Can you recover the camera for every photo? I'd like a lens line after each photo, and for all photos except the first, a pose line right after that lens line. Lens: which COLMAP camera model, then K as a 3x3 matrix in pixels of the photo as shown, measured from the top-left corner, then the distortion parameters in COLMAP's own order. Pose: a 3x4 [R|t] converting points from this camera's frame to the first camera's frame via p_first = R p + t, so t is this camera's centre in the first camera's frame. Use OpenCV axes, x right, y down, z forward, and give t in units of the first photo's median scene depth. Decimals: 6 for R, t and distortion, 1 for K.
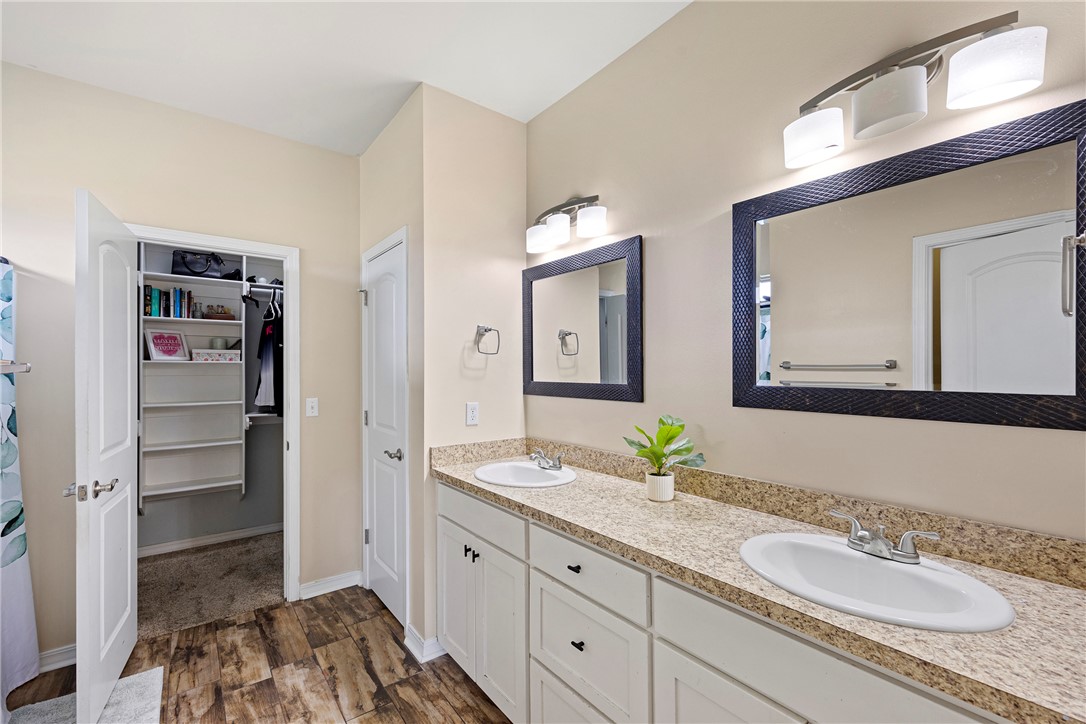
lens RADIAL K [[434.3, 0, 552.8], [0, 434.3, 366.6], [0, 0, 1]] dist [-0.001489, -0.000089]
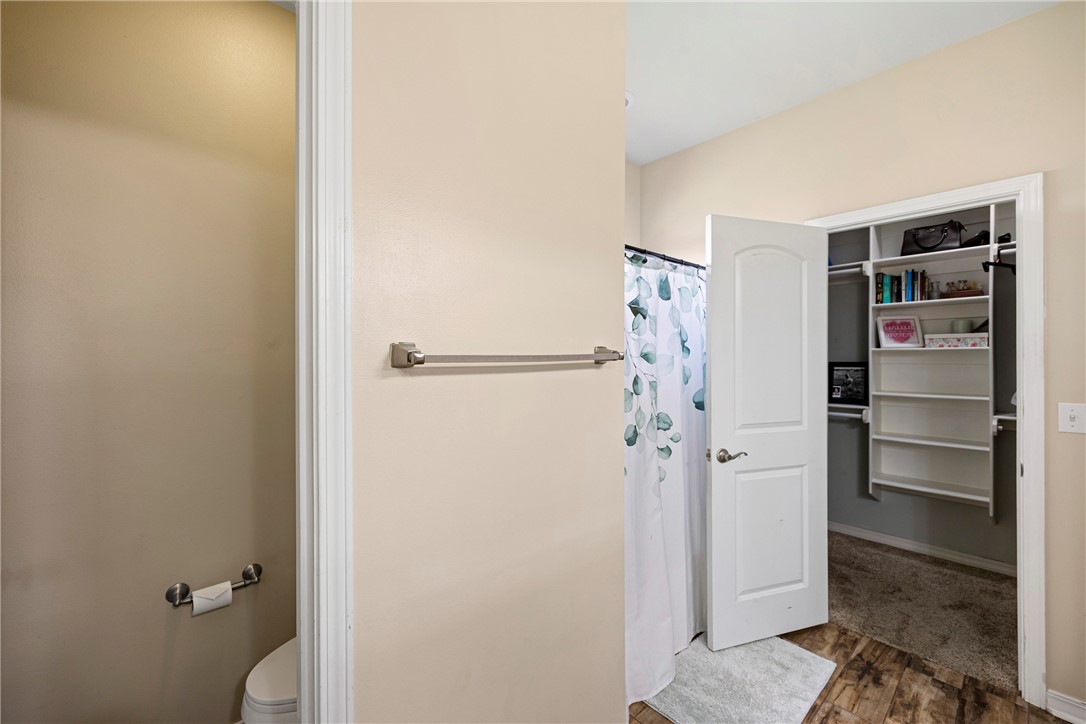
lens RADIAL K [[434.3, 0, 544.5], [0, 434.3, 357.1], [0, 0, 1]] dist [-0.001489, -0.000089]
pose [[0.062964, -0.000012, -0.998016, 0.015587], [0.008514, 0.999964, 0.000525, -0.000939], [0.997979, -0.008530, 0.062962, 0.162095]]
